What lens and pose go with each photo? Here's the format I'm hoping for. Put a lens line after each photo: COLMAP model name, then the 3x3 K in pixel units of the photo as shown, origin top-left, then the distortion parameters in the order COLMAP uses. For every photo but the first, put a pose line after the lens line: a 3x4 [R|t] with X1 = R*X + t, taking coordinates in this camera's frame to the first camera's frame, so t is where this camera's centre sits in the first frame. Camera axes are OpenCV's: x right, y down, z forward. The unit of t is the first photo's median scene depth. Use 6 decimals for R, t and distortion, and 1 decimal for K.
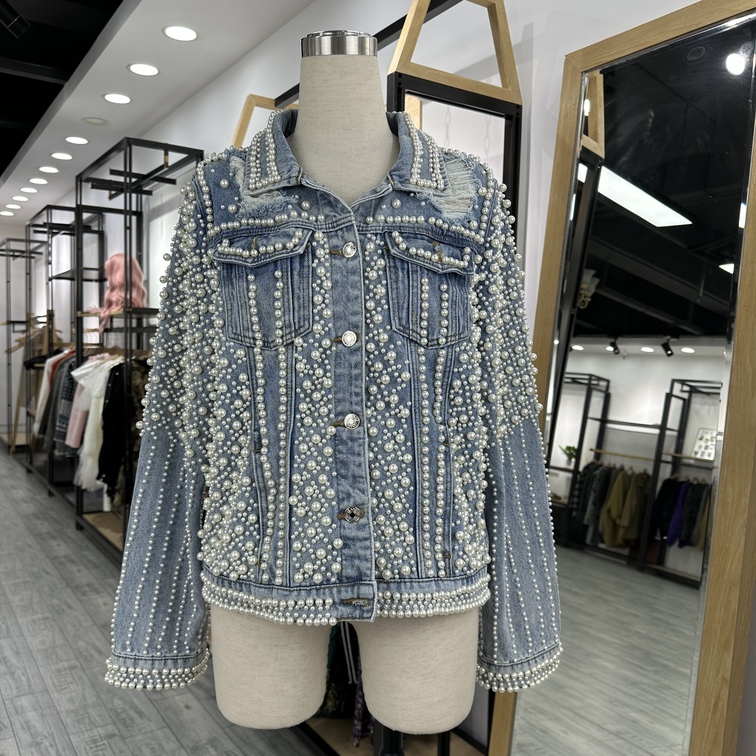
lens RADIAL K [[724.8, 0, 379.3], [0, 724.8, 377.4], [0, 0, 1]] dist [-0.014162, 0.000000]
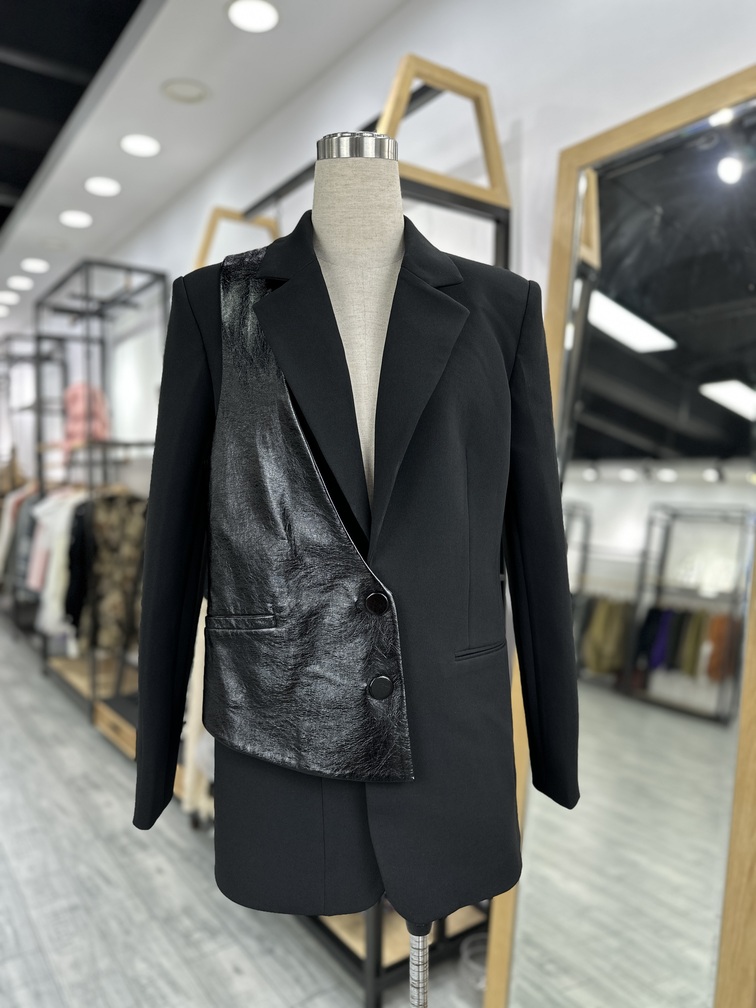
lens RADIAL K [[724.4, 0, 383.4], [0, 724.4, 507.6], [0, 0, 1]] dist [-0.005332, -0.008599]
pose [[0.999104, -0.020072, 0.037271, -0.003647], [0.020148, 0.999796, -0.001661, 0.000867], [-0.037230, 0.002410, 0.999304, 0.044019]]
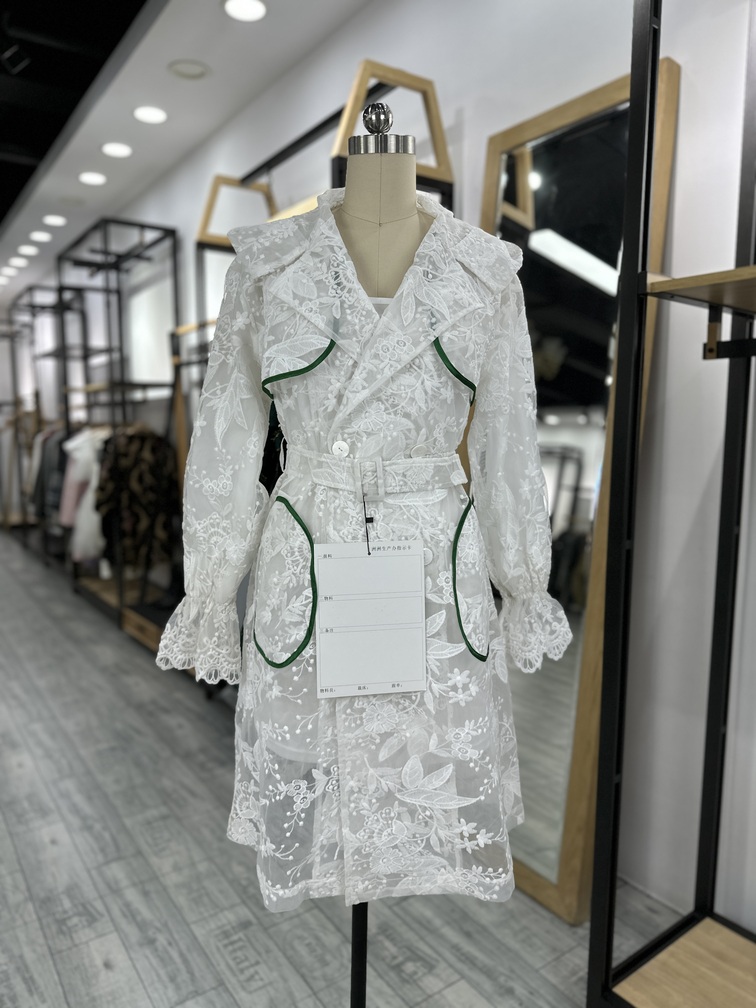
lens RADIAL K [[724.4, 0, 387.4], [0, 724.4, 510.9], [0, 0, 1]] dist [-0.005332, -0.008599]
pose [[0.999529, -0.021691, 0.021693, 0.029018], [0.020123, 0.997338, 0.070084, 0.027094], [-0.023155, -0.069615, 0.997305, -0.081765]]
